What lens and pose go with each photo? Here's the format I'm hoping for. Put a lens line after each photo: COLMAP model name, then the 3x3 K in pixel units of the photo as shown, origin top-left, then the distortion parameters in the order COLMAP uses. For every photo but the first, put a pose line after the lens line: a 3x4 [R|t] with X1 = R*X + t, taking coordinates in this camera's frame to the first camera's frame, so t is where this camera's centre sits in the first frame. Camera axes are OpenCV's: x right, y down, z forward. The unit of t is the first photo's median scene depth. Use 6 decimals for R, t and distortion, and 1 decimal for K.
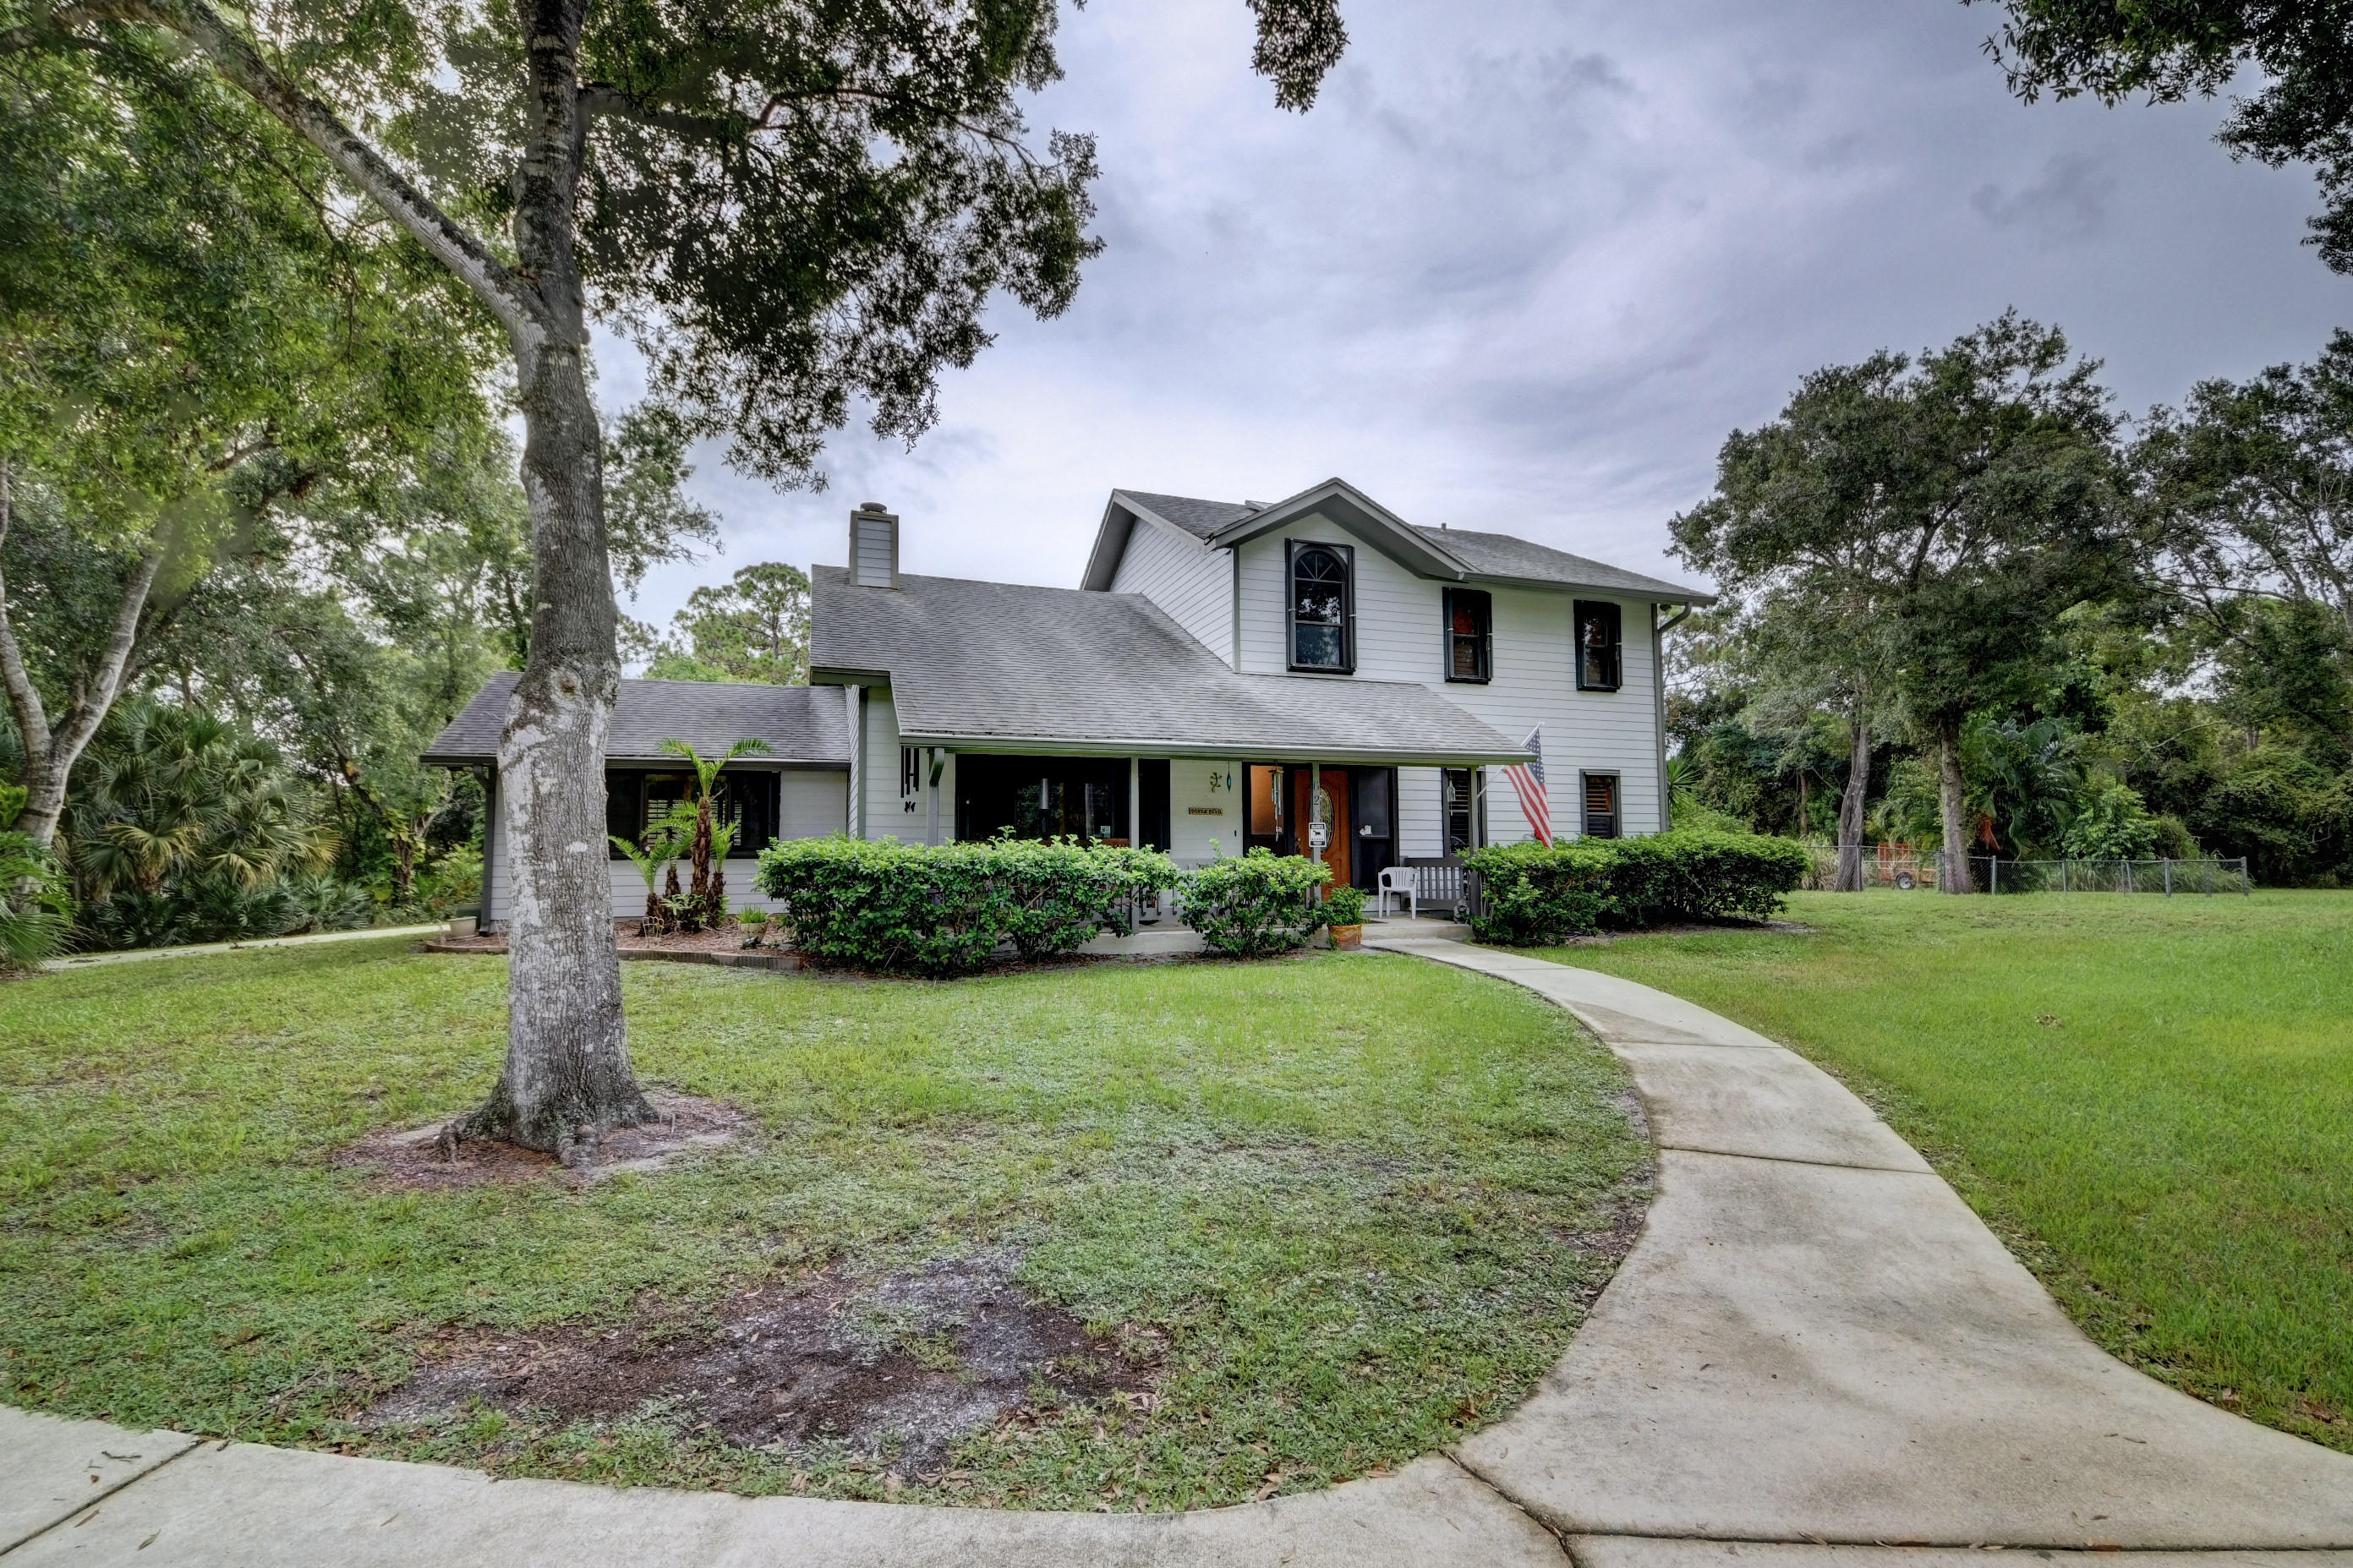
lens RADIAL K [[1031.2, 0, 1175.8], [0, 1031.2, 787.8], [0, 0, 1]] dist [-0.019749, -0.000473]
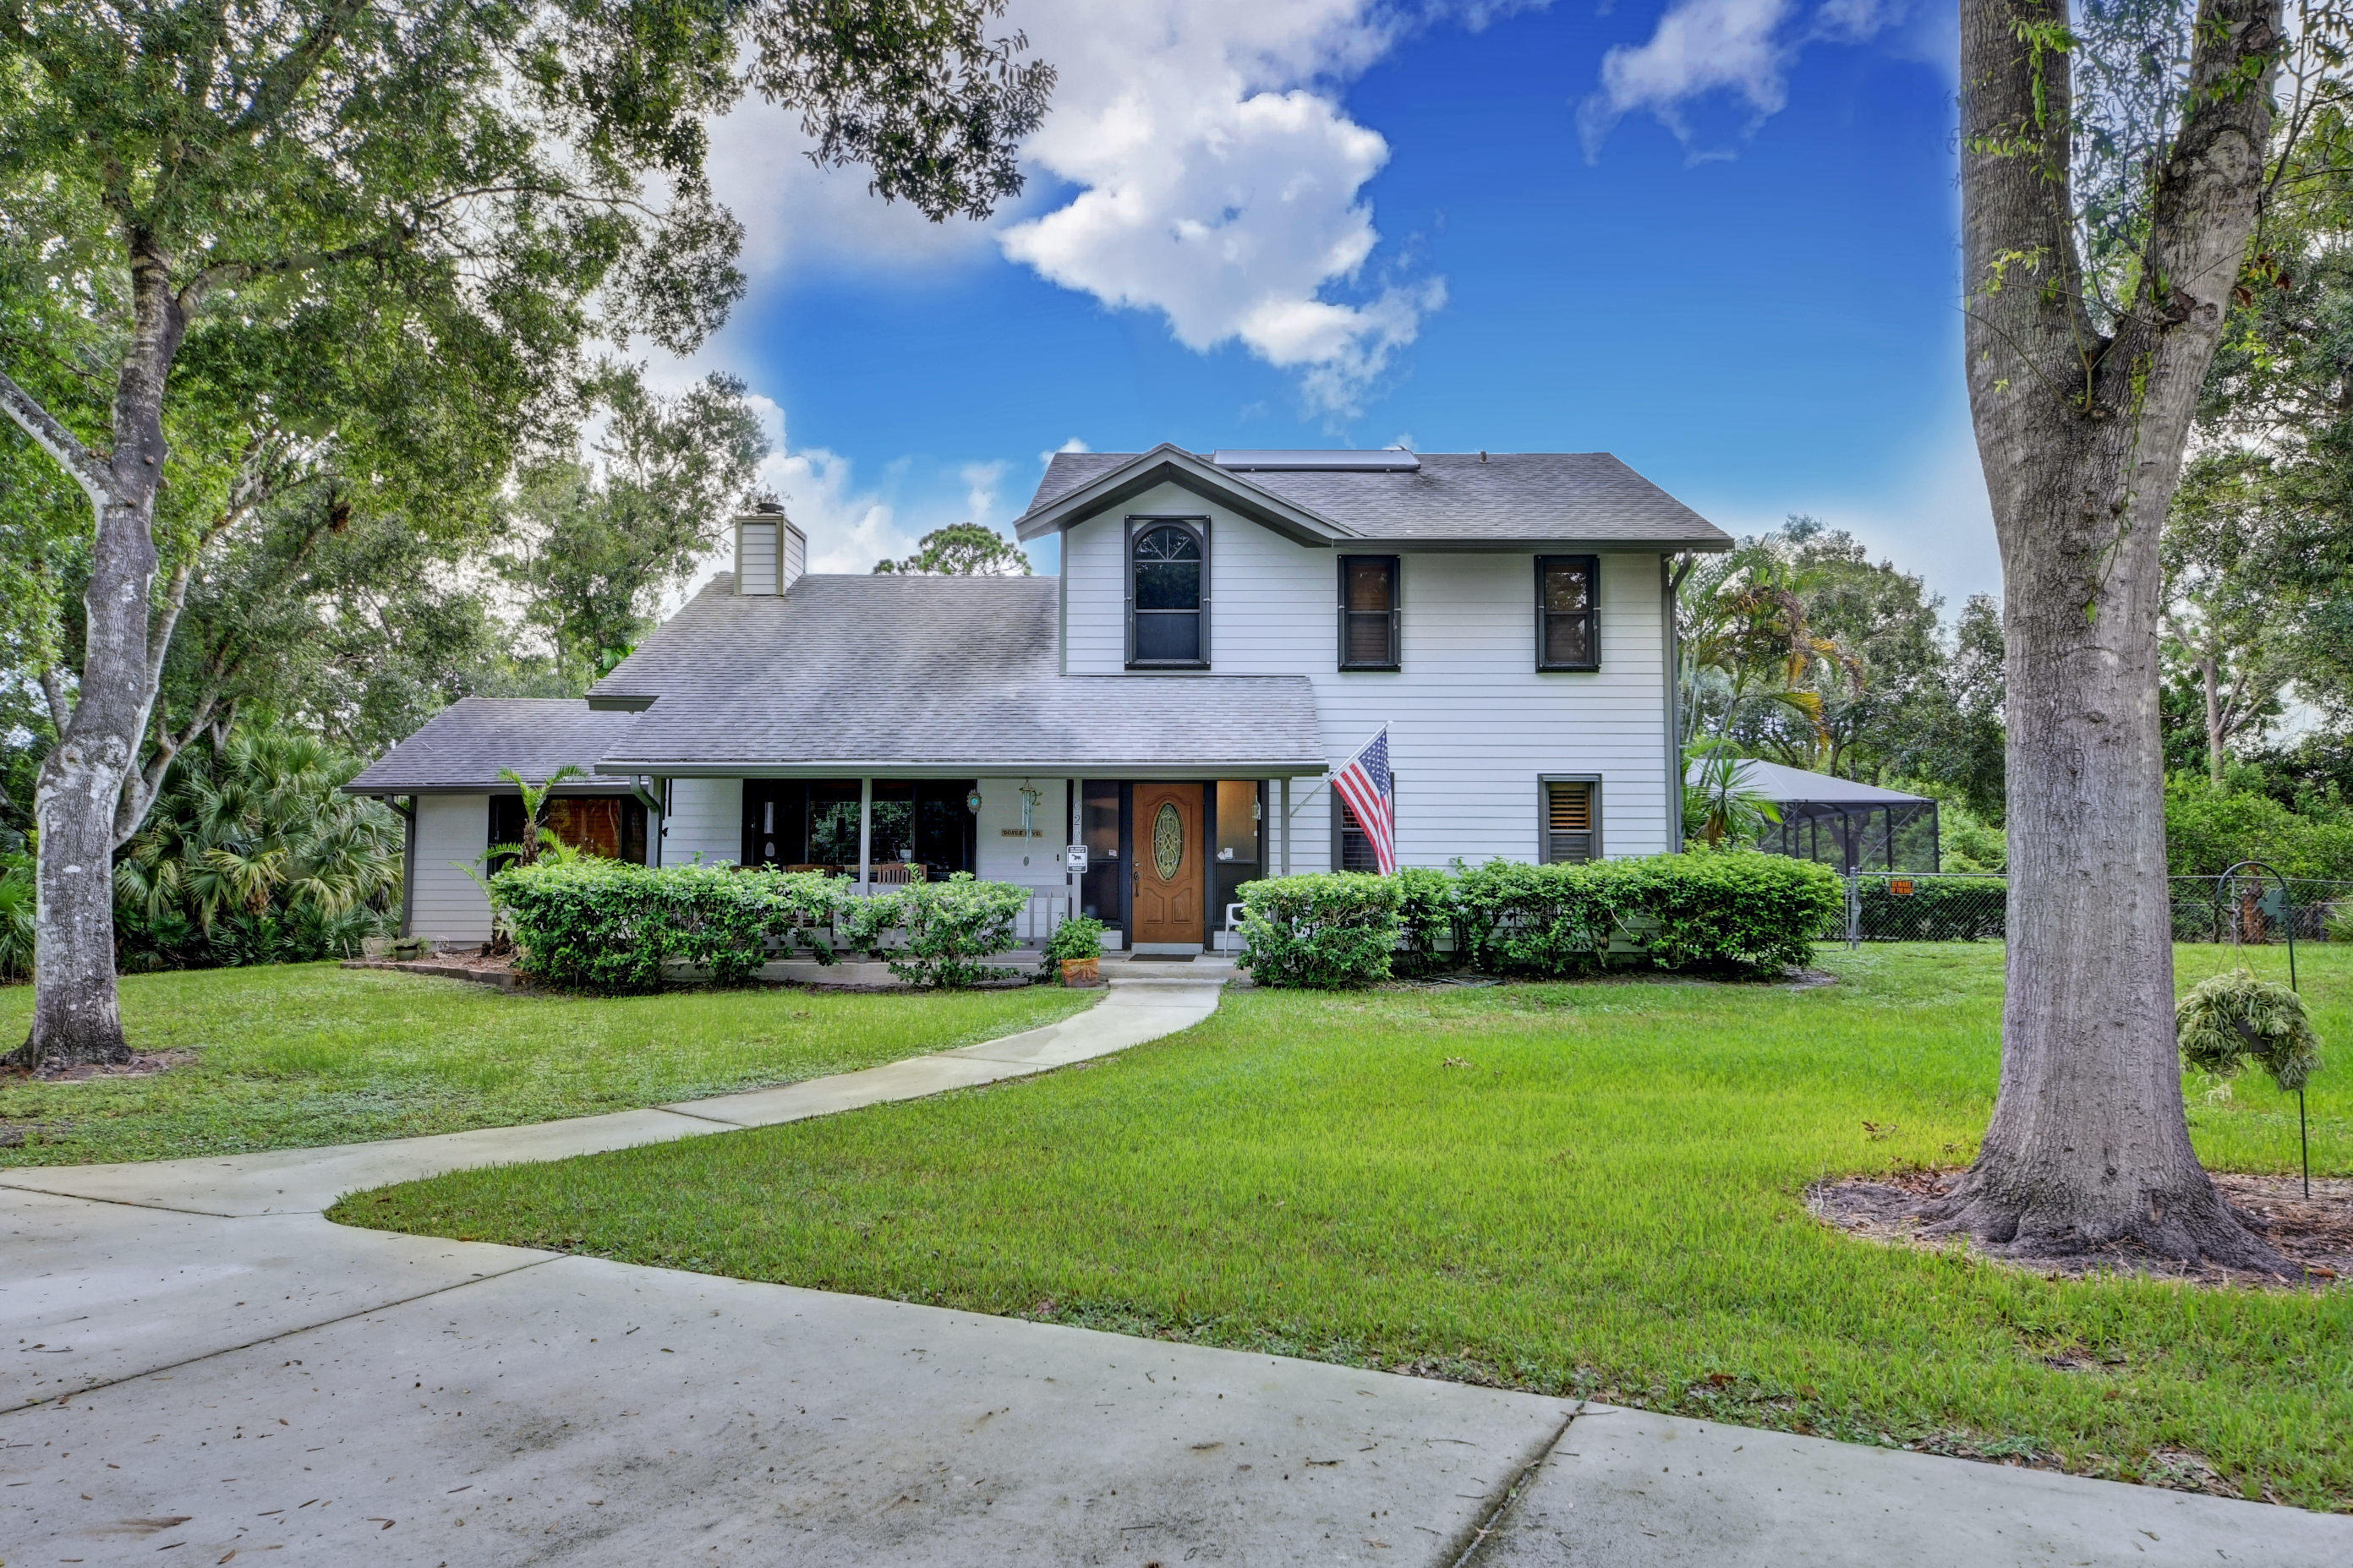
lens RADIAL K [[1475.7, 0, 1177.7], [0, 1475.7, 783.6], [0, 0, 1]] dist [-0.020404, -0.001241]
pose [[0.943116, -0.018362, -0.331957, 0.552912], [0.016699, 0.999830, -0.007863, -0.007201], [0.332045, 0.001872, 0.943262, -0.149421]]
